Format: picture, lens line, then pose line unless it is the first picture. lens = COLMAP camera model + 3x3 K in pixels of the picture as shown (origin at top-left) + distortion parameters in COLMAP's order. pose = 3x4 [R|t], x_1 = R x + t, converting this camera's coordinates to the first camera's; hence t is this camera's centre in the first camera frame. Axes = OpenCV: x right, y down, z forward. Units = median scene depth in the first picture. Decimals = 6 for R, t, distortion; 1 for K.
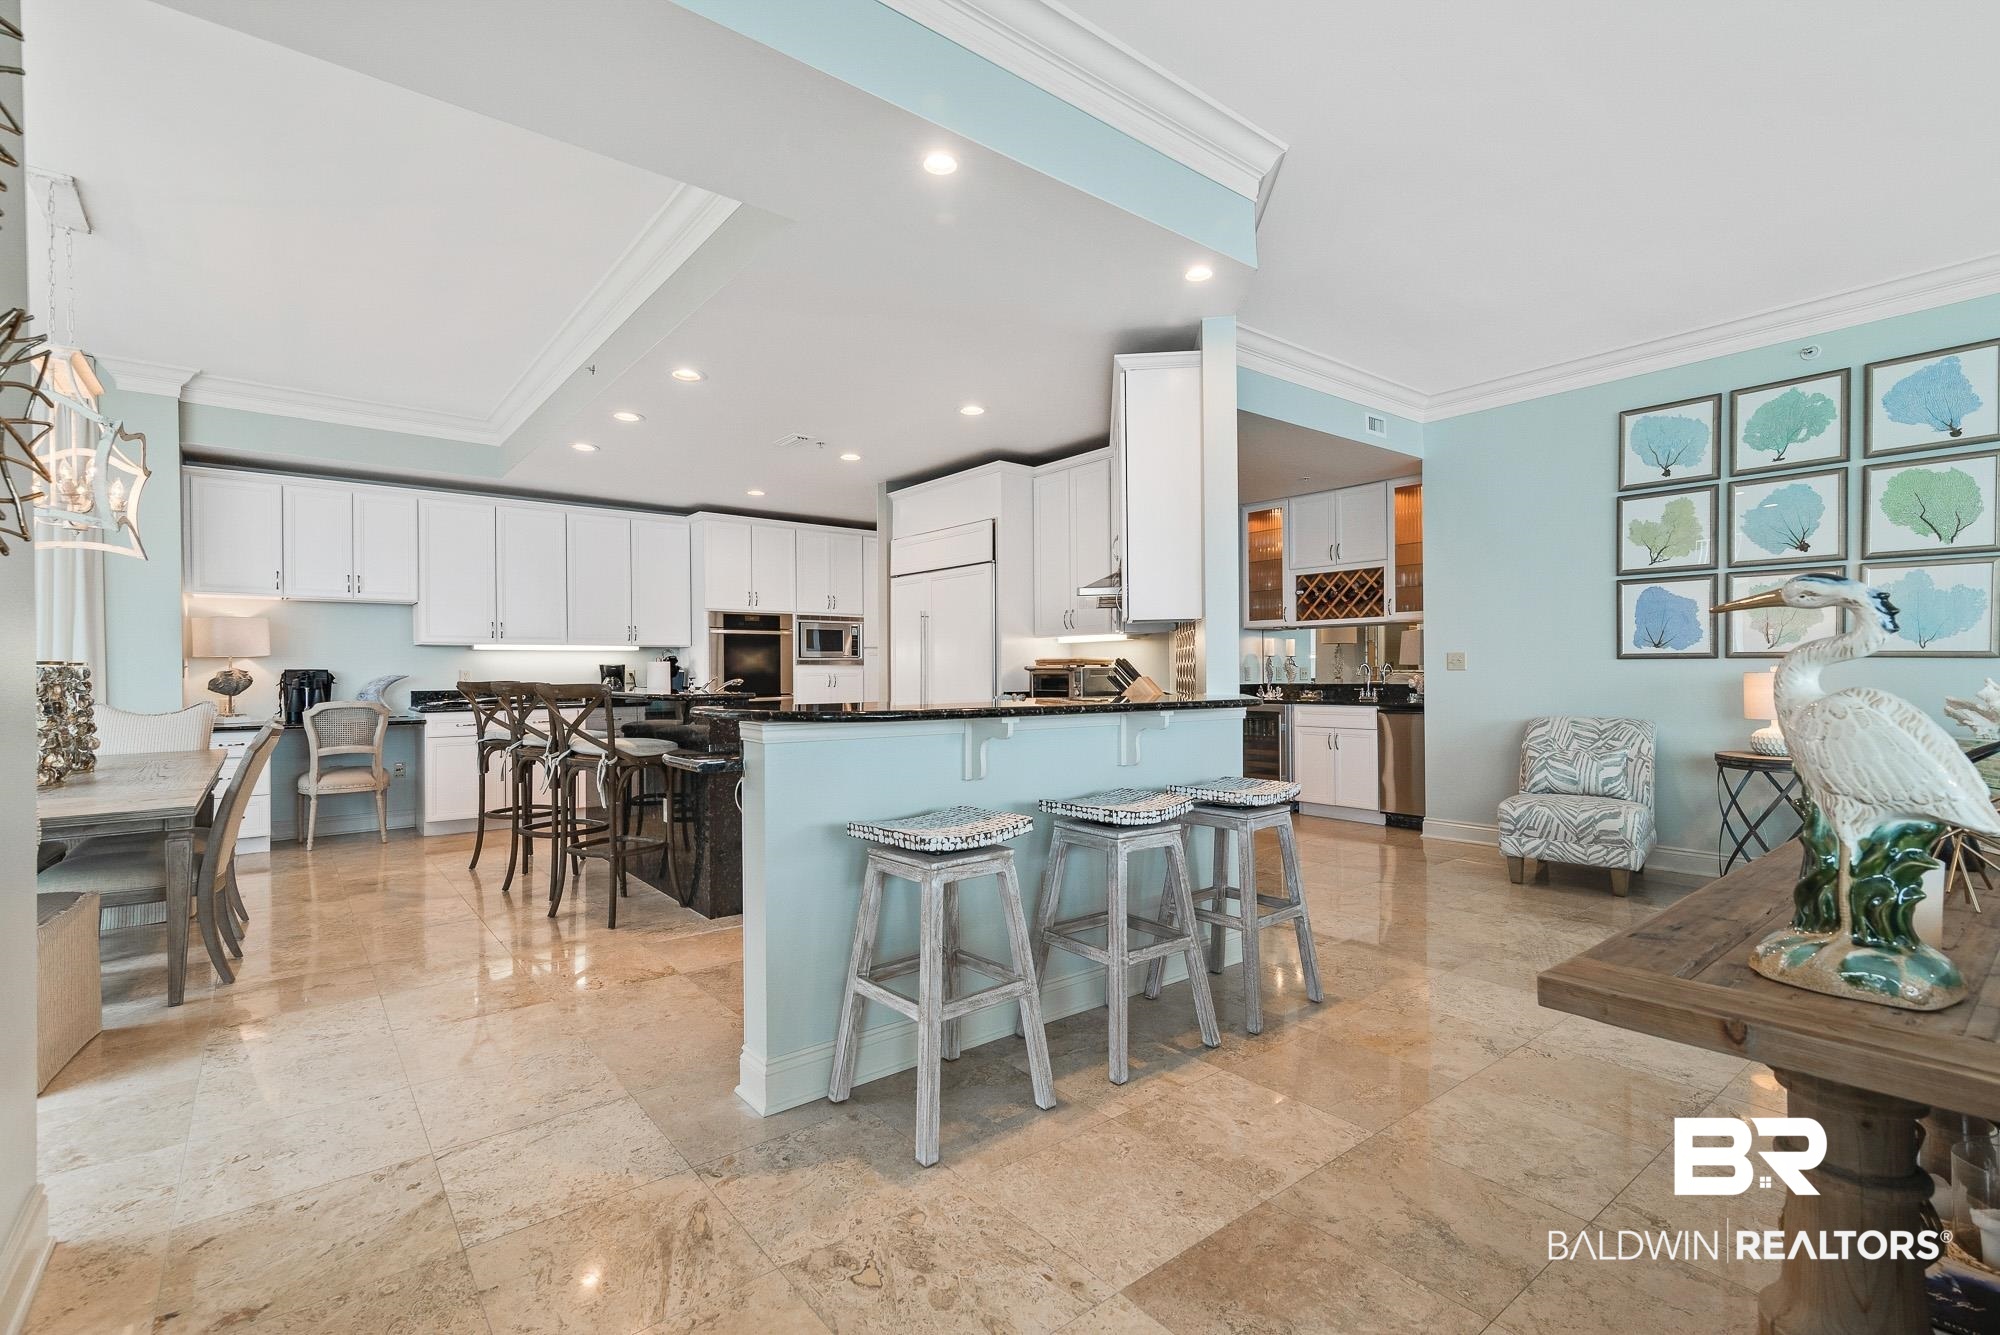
lens RADIAL K [[910.4, 0, 1004.2], [0, 910.4, 668.8], [0, 0, 1]] dist [0.012076, -0.000759]
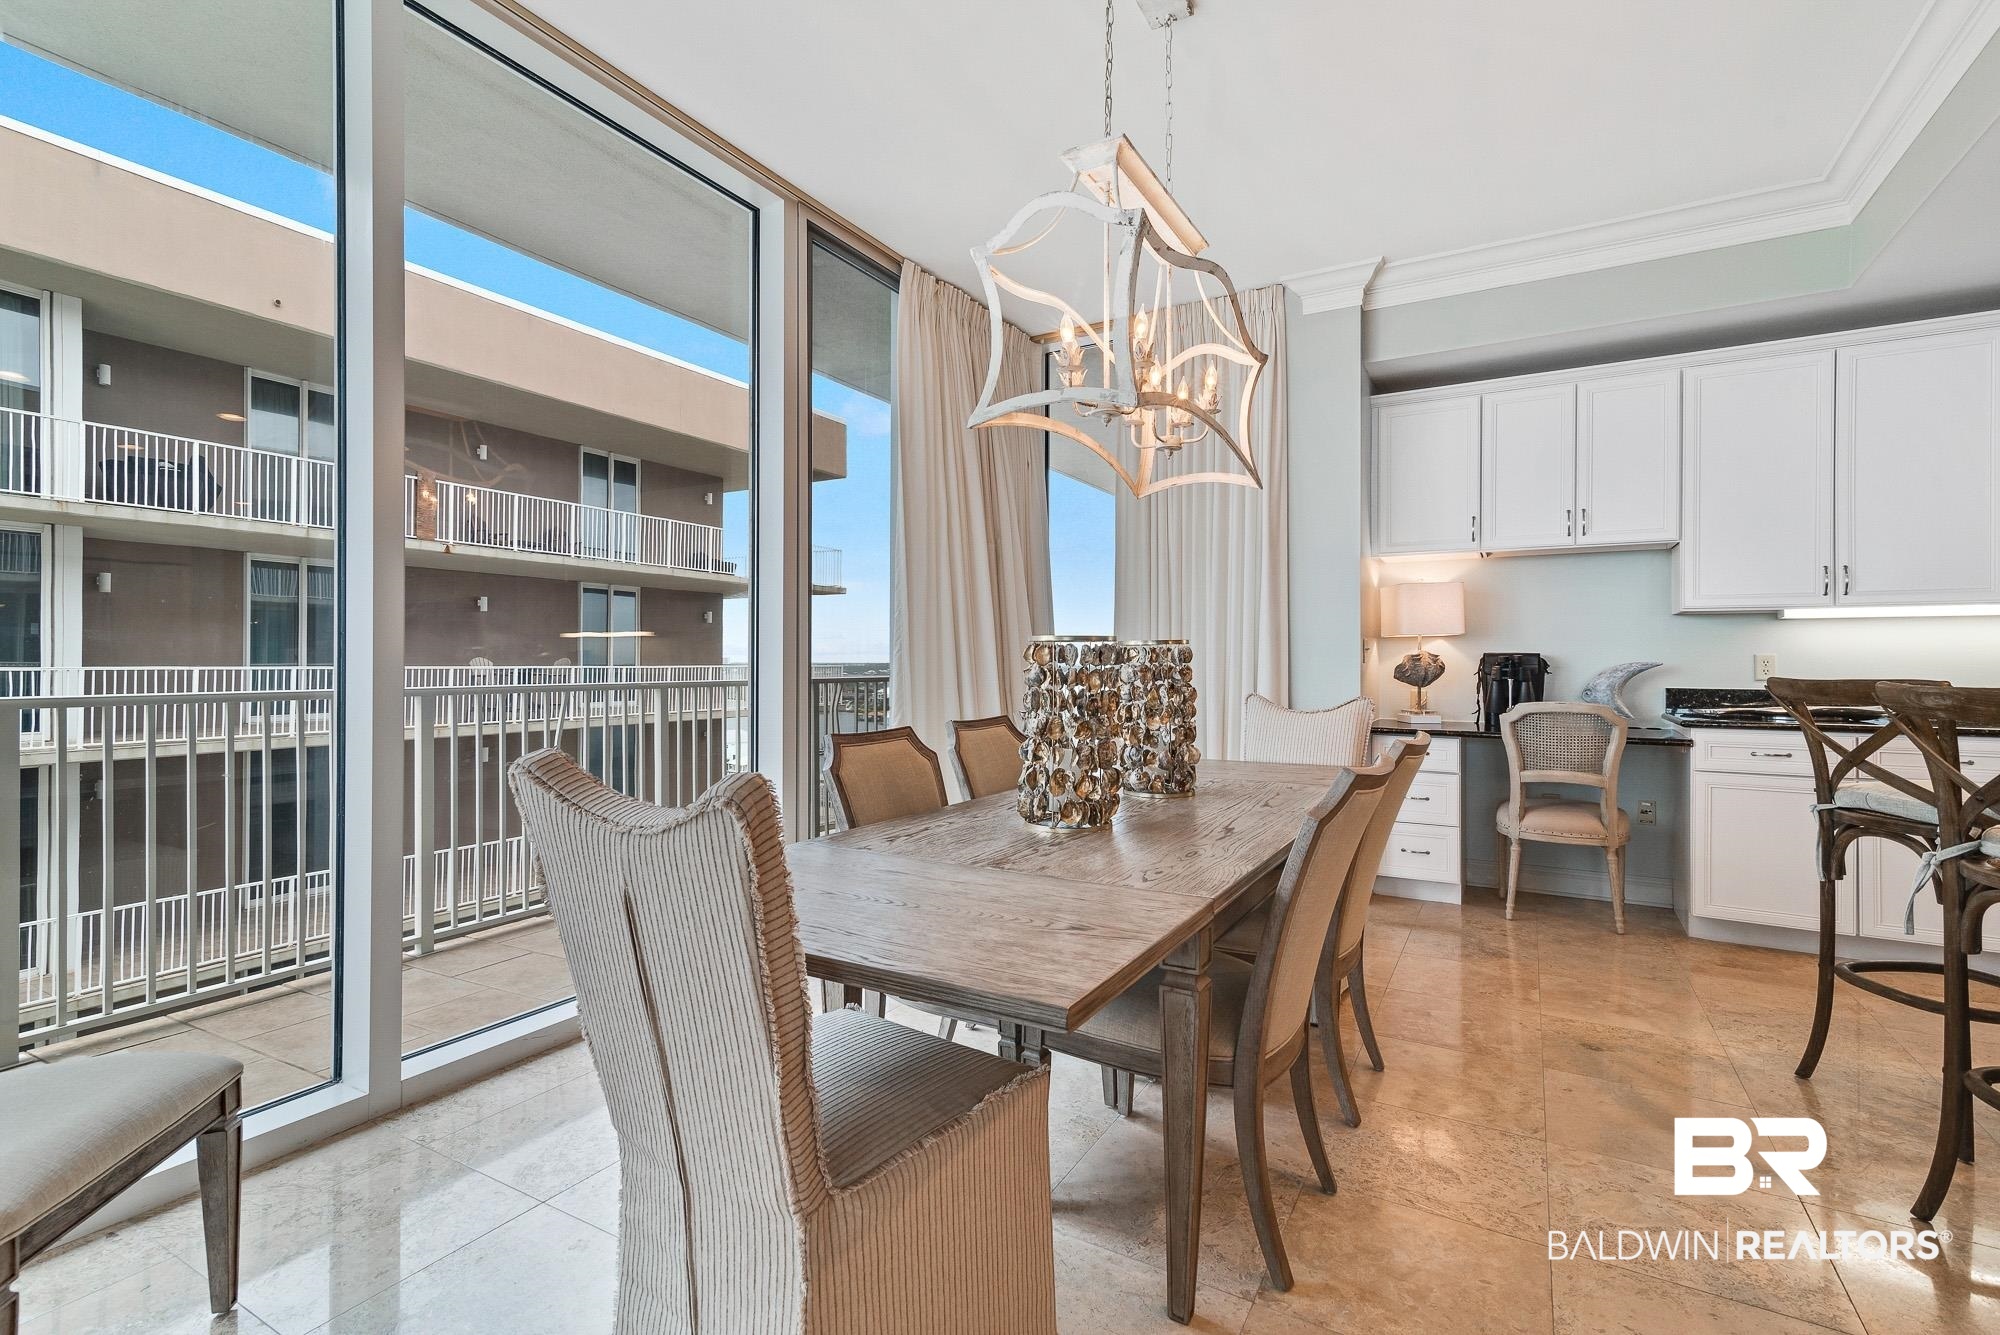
lens RADIAL K [[910.4, 0, 984.2], [0, 910.4, 658.9], [0, 0, 1]] dist [0.012076, -0.000759]
pose [[0.347425, 0.007737, -0.937676, -0.251287], [-0.003286, 0.999970, 0.007034, 0.002015], [0.937702, 0.000638, 0.347439, 0.388333]]
